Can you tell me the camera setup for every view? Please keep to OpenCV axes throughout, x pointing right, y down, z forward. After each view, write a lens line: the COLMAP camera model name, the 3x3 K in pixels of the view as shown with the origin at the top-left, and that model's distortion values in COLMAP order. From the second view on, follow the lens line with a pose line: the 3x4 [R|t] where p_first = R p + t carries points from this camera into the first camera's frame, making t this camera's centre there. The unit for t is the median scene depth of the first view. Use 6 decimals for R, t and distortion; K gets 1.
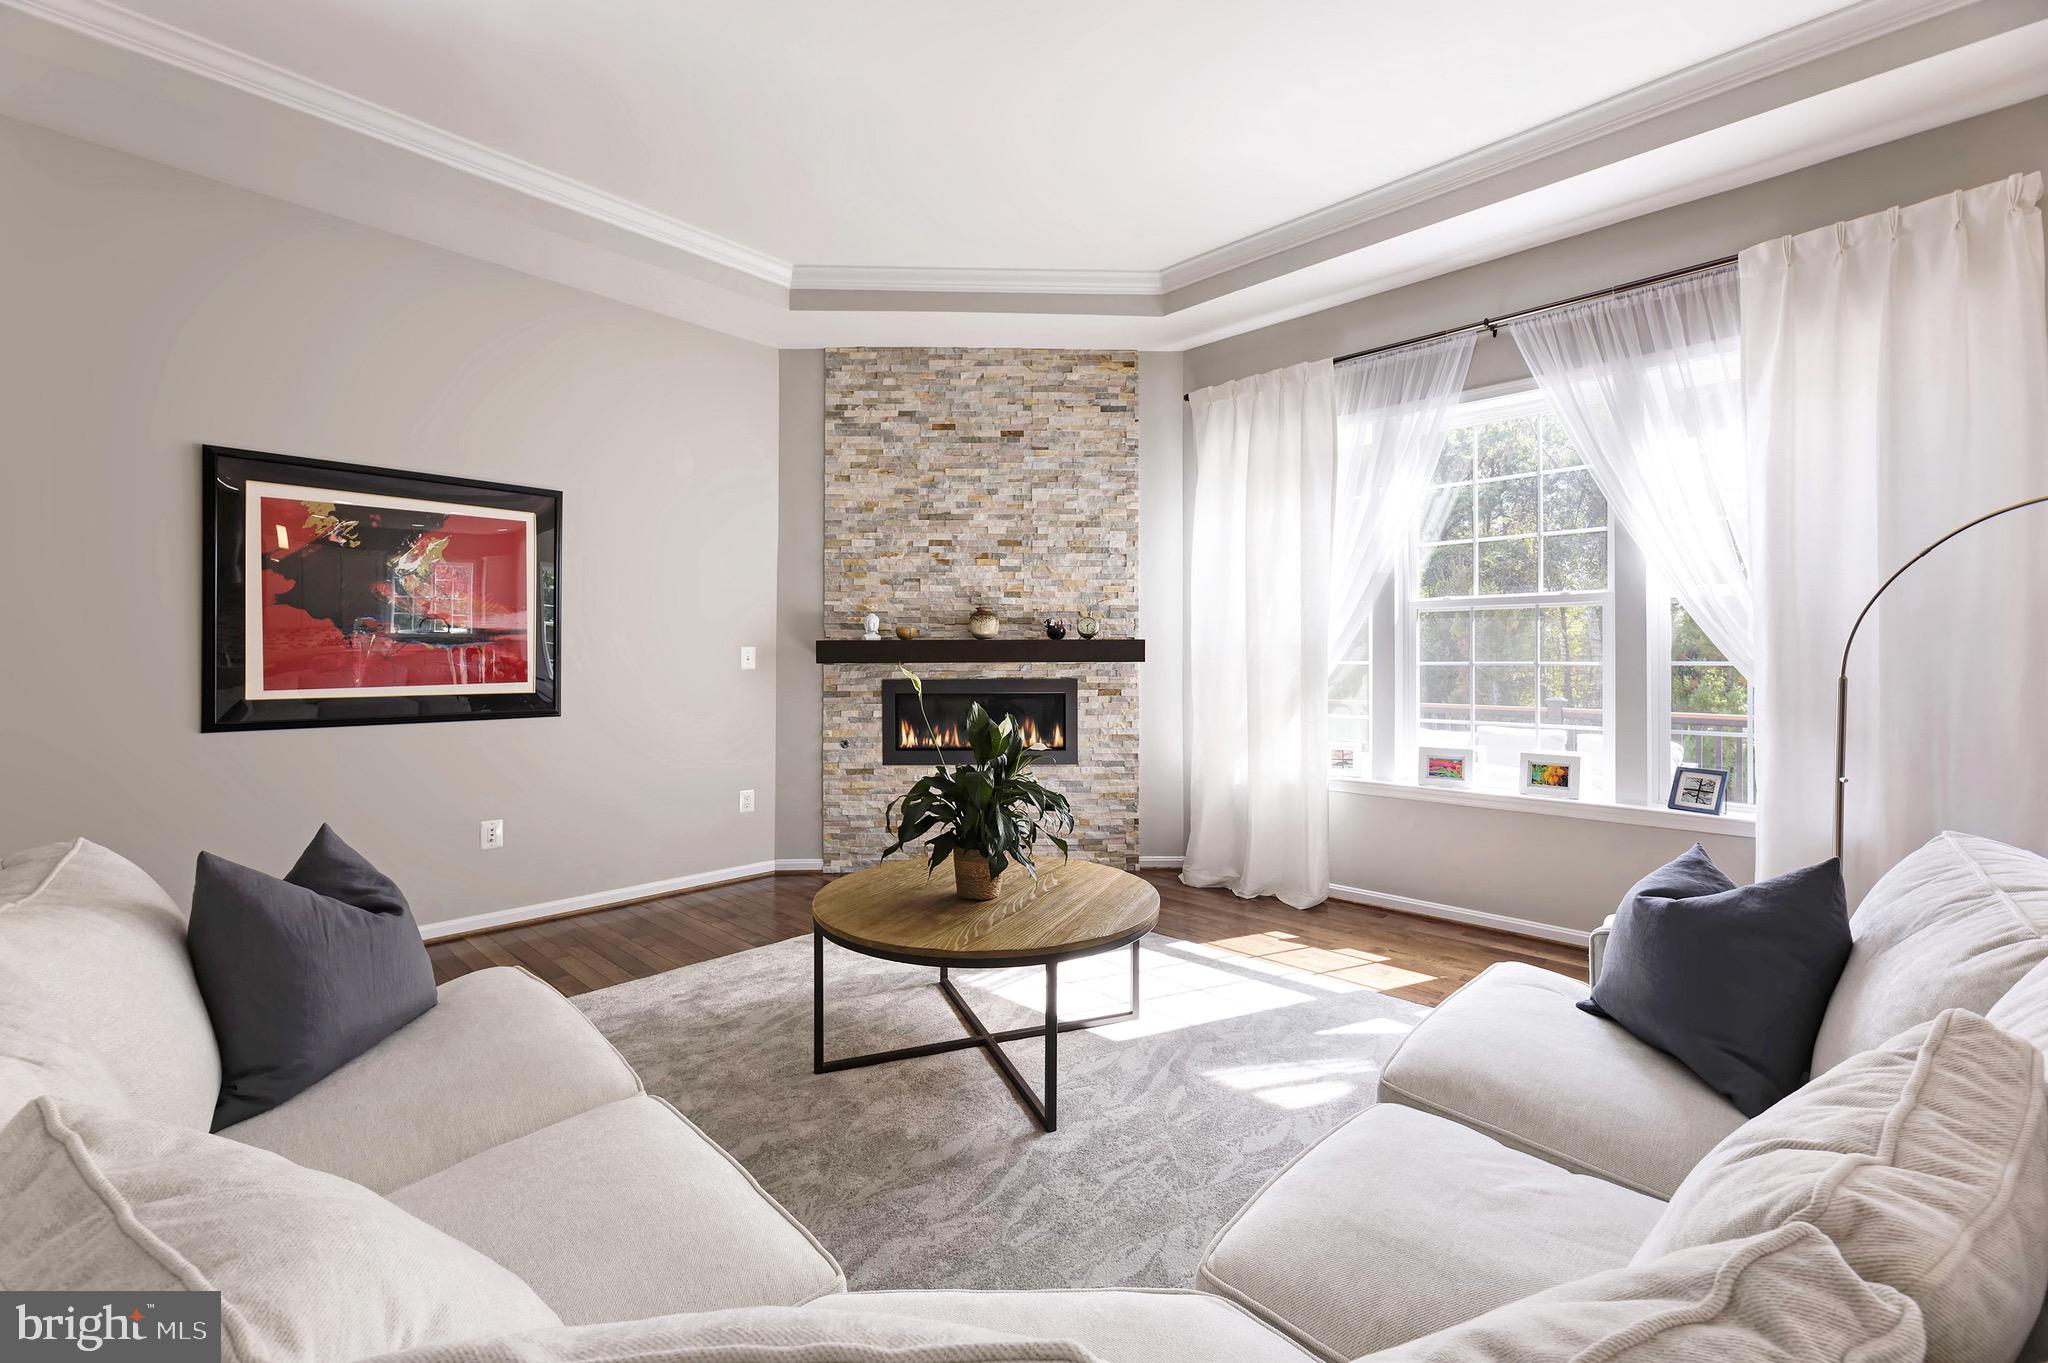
lens RADIAL K [[841.3, 0, 1026.5], [0, 841.3, 658.9], [0, 0, 1]] dist [-0.011203, 0.003913]
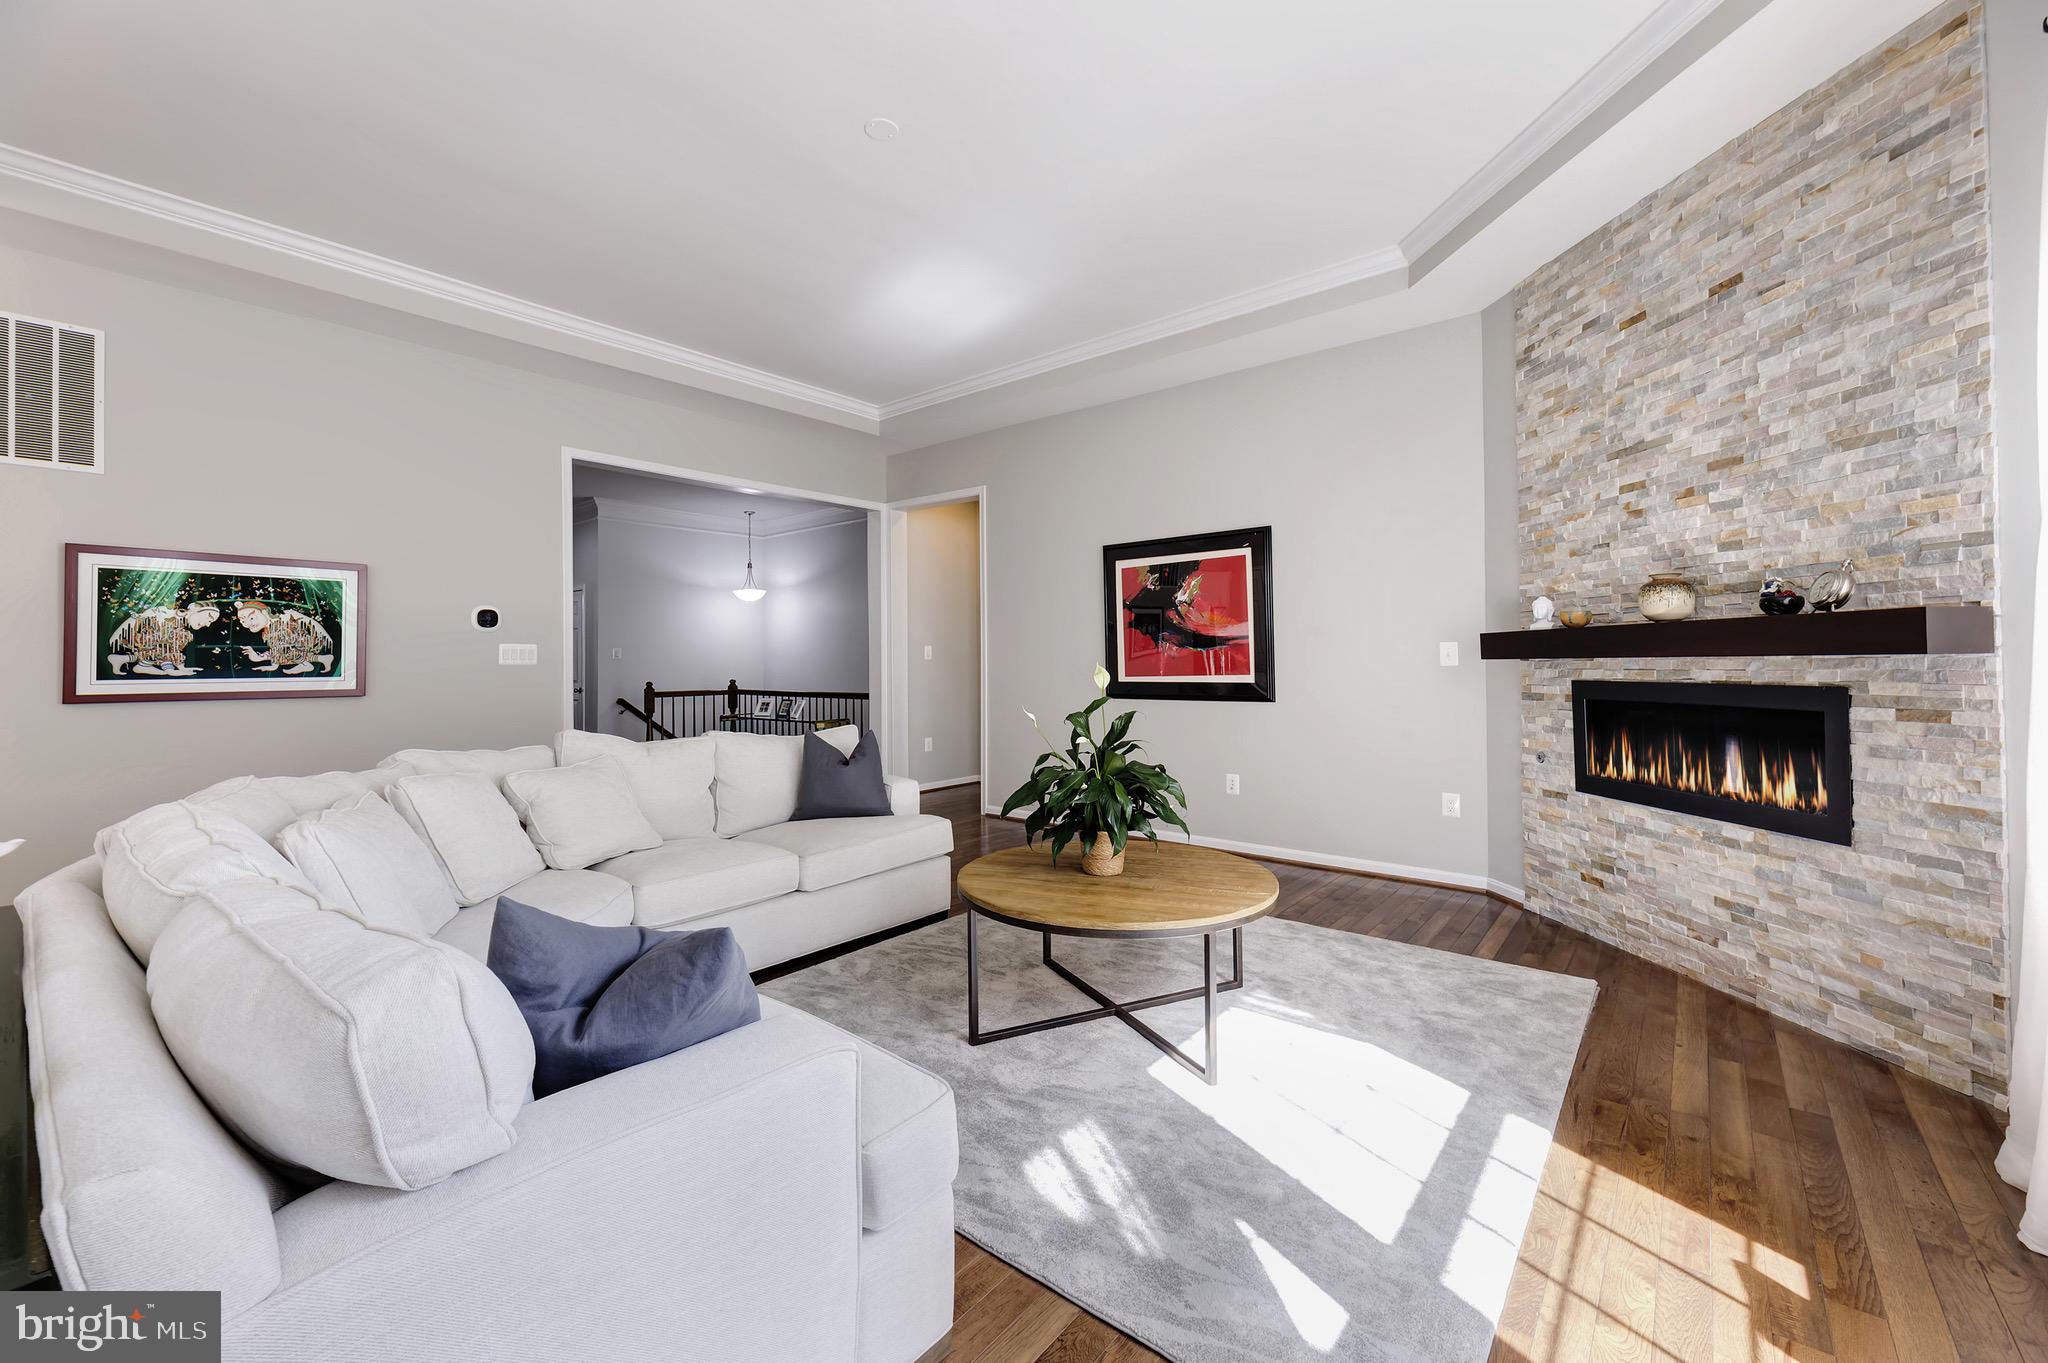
lens RADIAL K [[841.3, 0, 1019.9], [0, 841.3, 650.6], [0, 0, 1]] dist [-0.011203, 0.003913]
pose [[0.049902, -0.013471, -0.998663, 0.569378], [0.011863, 0.999846, -0.012894, 0.001578], [0.998684, -0.011203, 0.050055, 0.453227]]
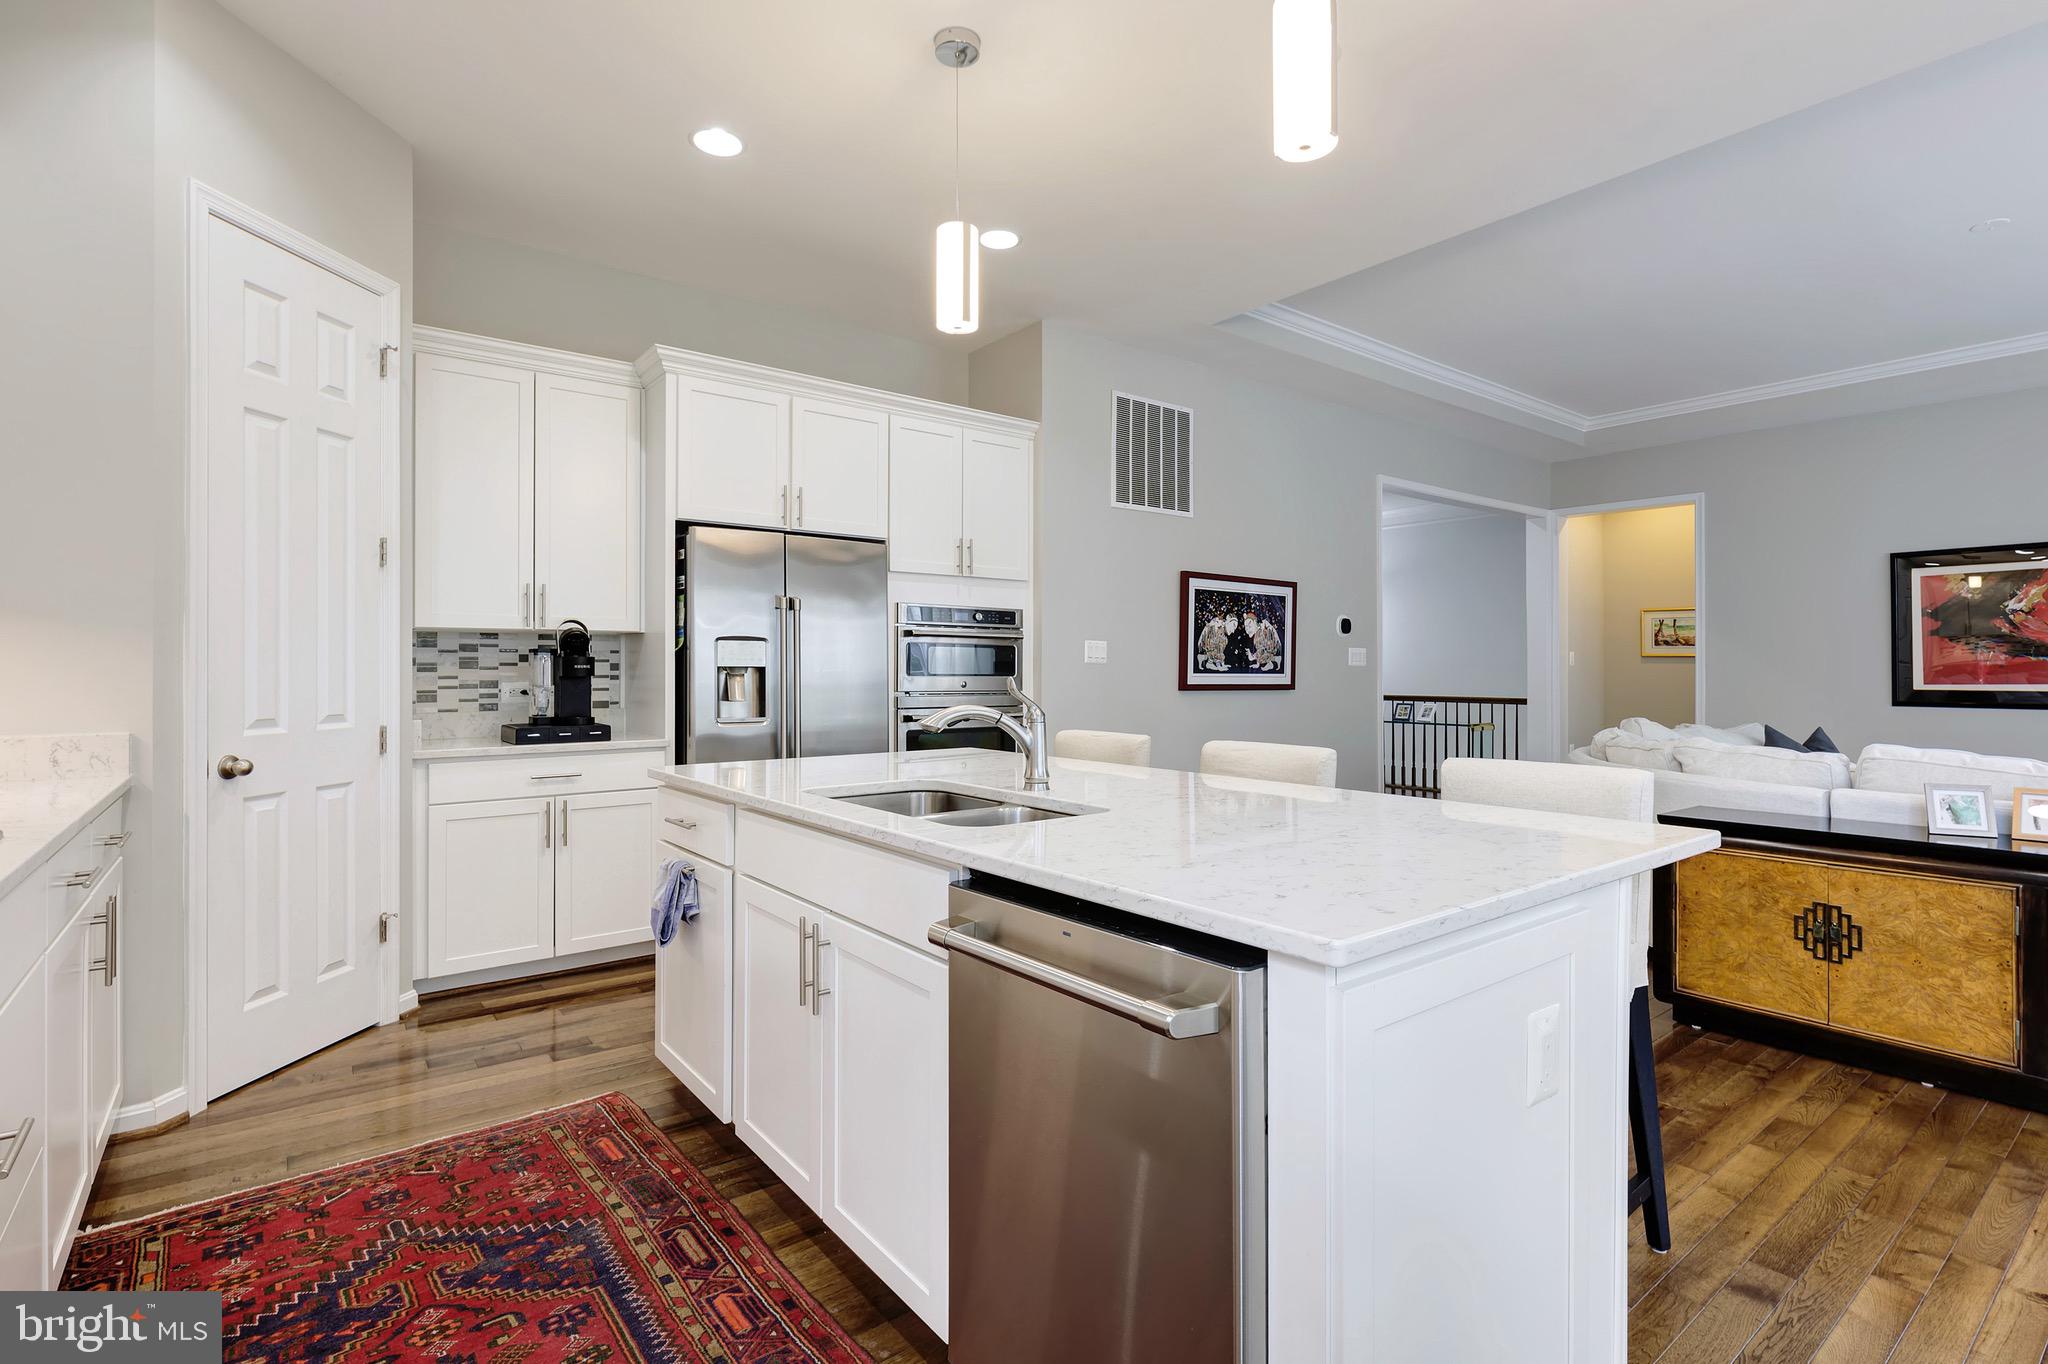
lens RADIAL K [[980.6, 0, 1025.5], [0, 980.6, 671.2], [0, 0, 1]] dist [-0.002113, 0.000586]
pose [[-0.170630, -0.001428, -0.985334, 0.972040], [0.000192, 0.999999, -0.001483, 0.007760], [0.985335, -0.000443, -0.170629, -0.350872]]
